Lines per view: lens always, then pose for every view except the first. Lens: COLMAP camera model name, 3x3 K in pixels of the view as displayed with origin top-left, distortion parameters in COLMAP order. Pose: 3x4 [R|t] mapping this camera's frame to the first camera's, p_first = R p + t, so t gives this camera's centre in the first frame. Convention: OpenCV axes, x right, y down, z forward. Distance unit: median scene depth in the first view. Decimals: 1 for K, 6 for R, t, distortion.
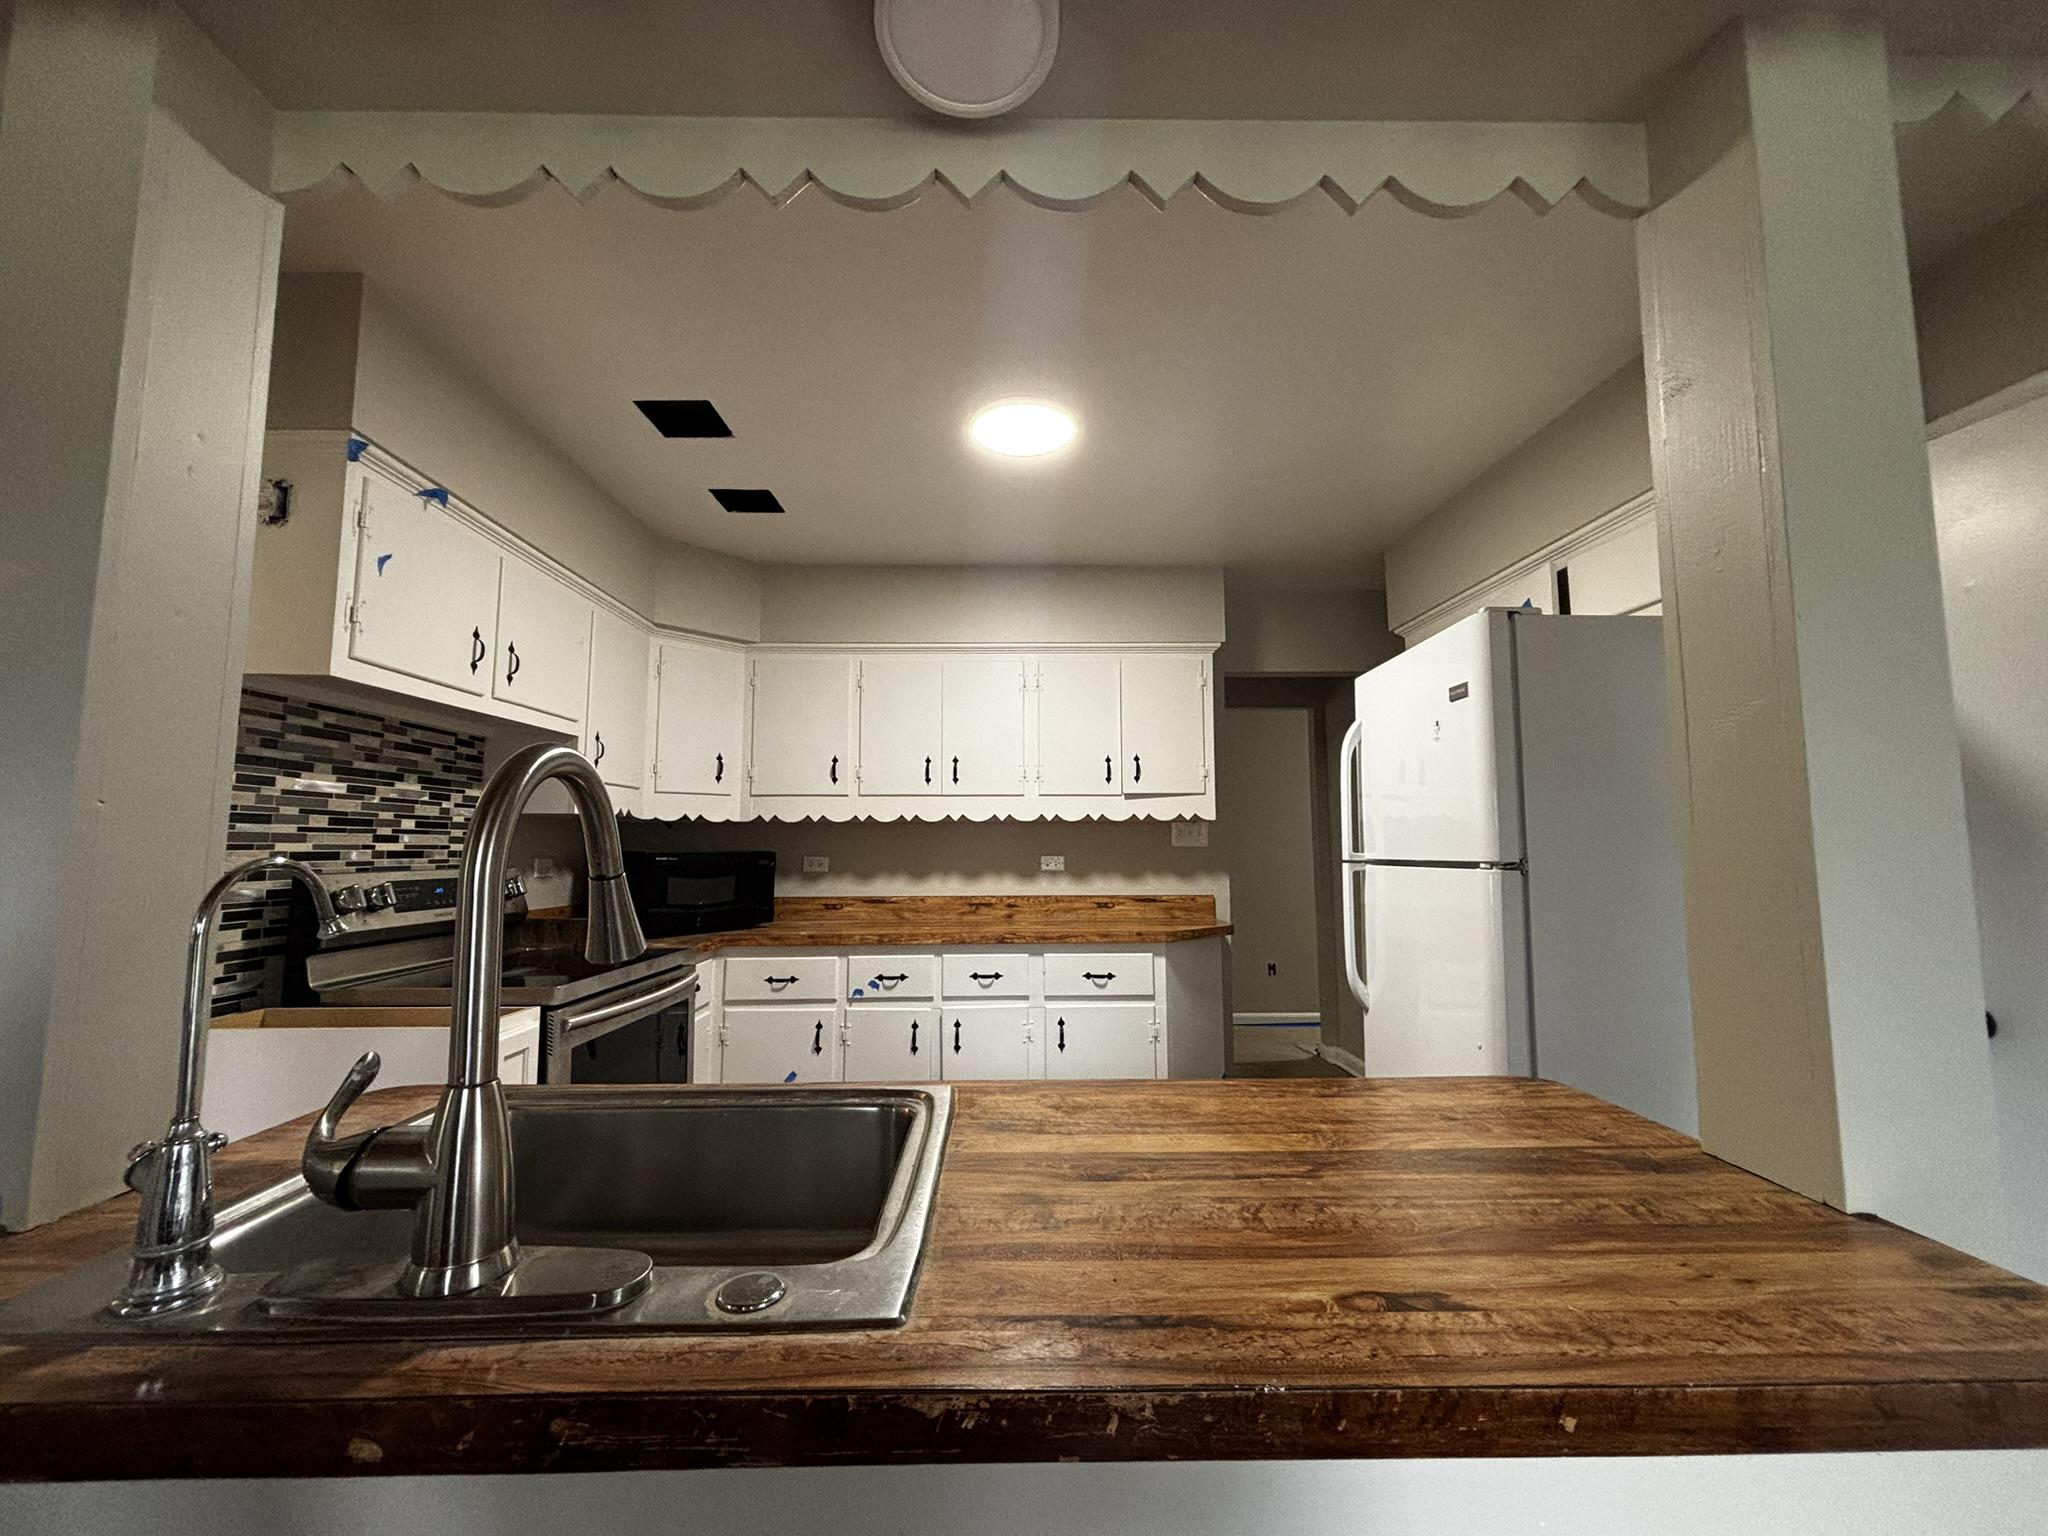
lens RADIAL K [[828.0, 0, 1022.8], [0, 828.0, 773.7], [0, 0, 1]] dist [0.019791, -0.000998]
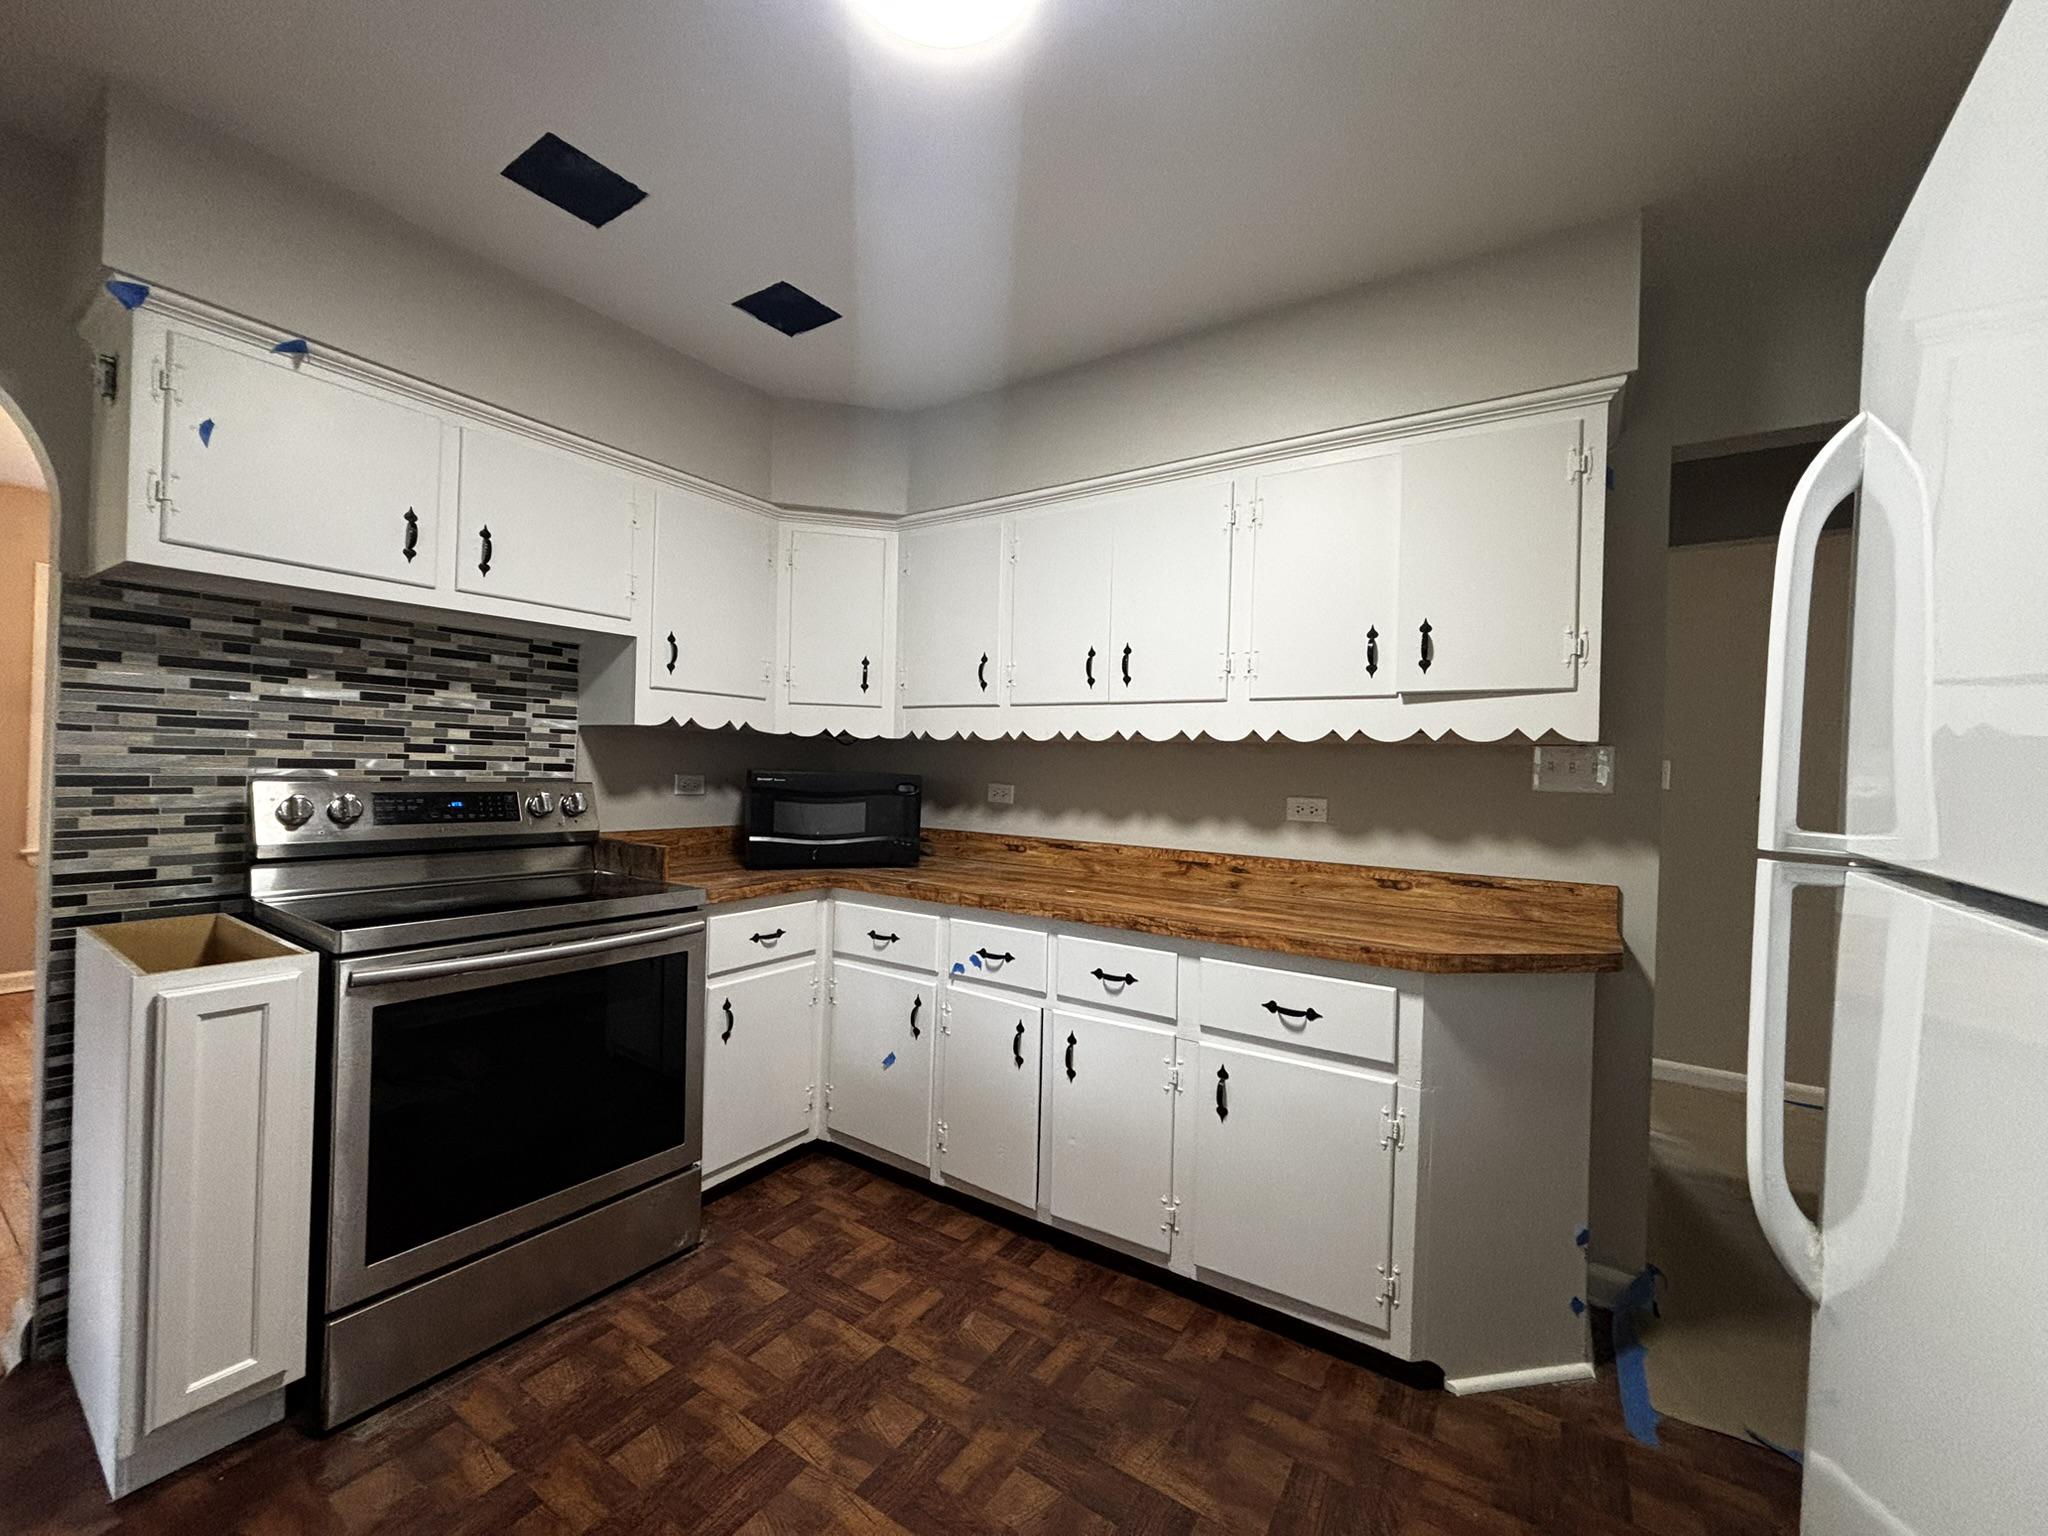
lens RADIAL K [[828.0, 0, 1028.0], [0, 828.0, 769.8], [0, 0, 1]] dist [0.019791, -0.000998]
pose [[0.818461, 0.027190, -0.573918, 0.269722], [0.020608, 0.996848, 0.076615, 0.030793], [0.574192, -0.074534, 0.815321, 0.439565]]
